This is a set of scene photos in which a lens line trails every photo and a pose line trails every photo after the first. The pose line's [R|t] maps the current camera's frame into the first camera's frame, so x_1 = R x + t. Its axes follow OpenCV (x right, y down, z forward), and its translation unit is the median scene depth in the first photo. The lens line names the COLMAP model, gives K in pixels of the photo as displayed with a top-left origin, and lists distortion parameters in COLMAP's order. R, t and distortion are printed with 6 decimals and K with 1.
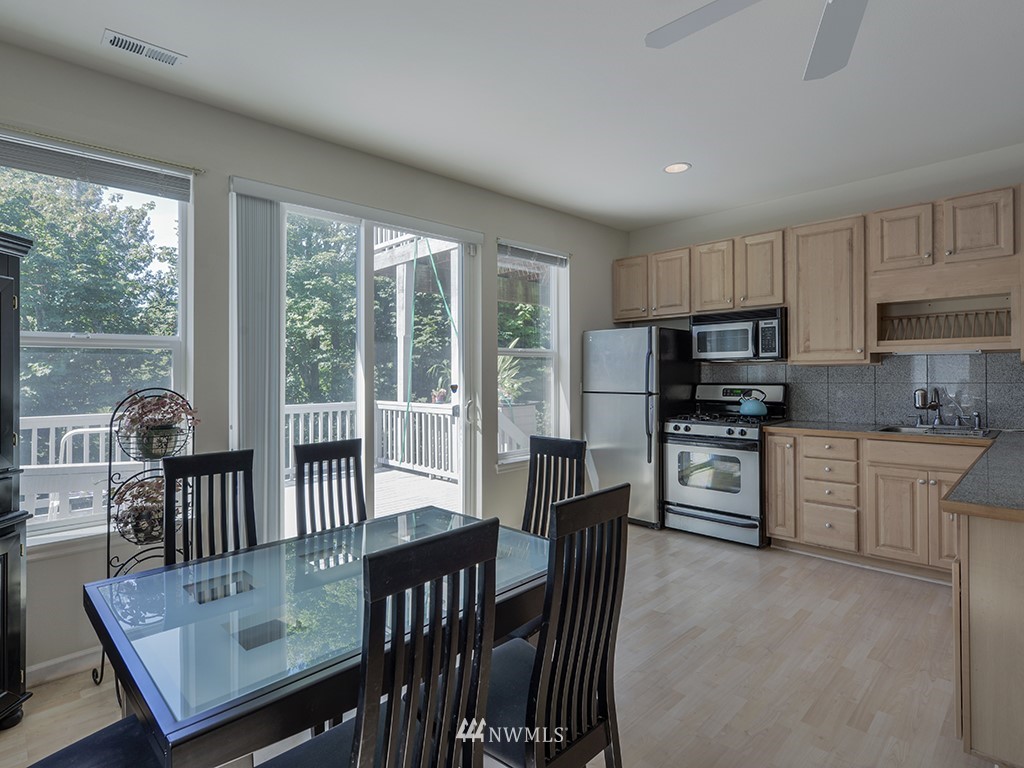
lens RADIAL K [[527.7, 0, 508.4], [0, 527.7, 373.4], [0, 0, 1]] dist [0.000009, 0.000081]
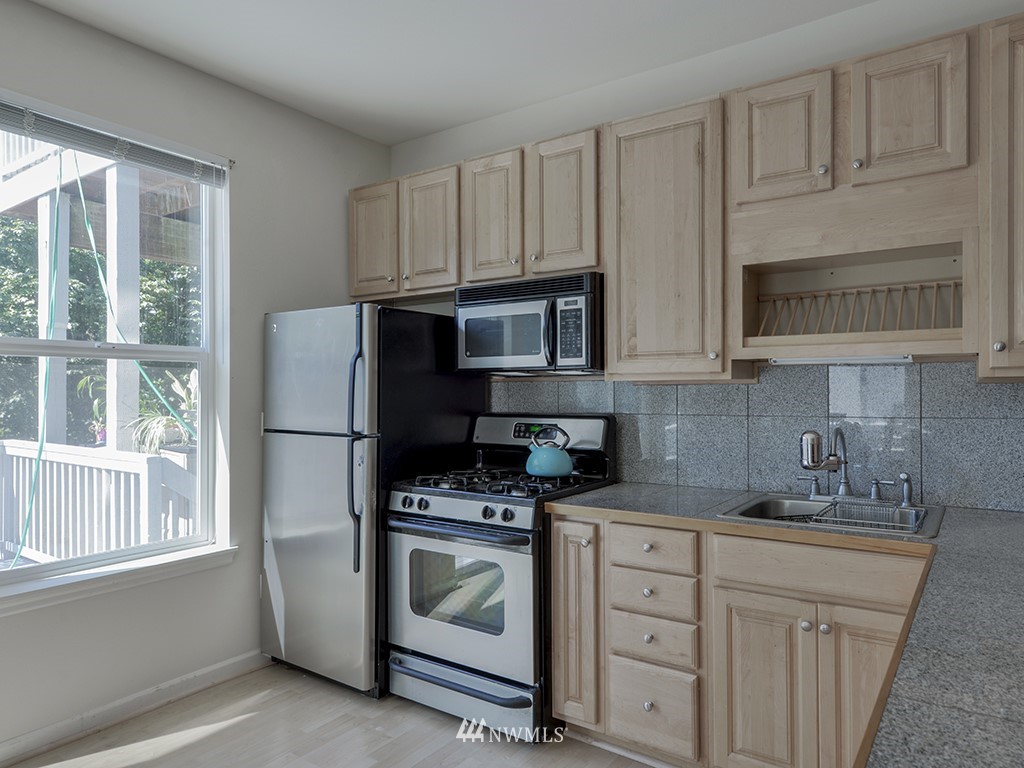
lens RADIAL K [[728.5, 0, 512.0], [0, 728.5, 384.0], [0, 0, 1]] dist [0.012438, 0.001239]
pose [[0.976274, 0.009355, 0.216334, 0.286919], [-0.007121, 0.999913, -0.011104, -0.004729], [-0.216420, 0.009300, 0.976256, 0.309000]]
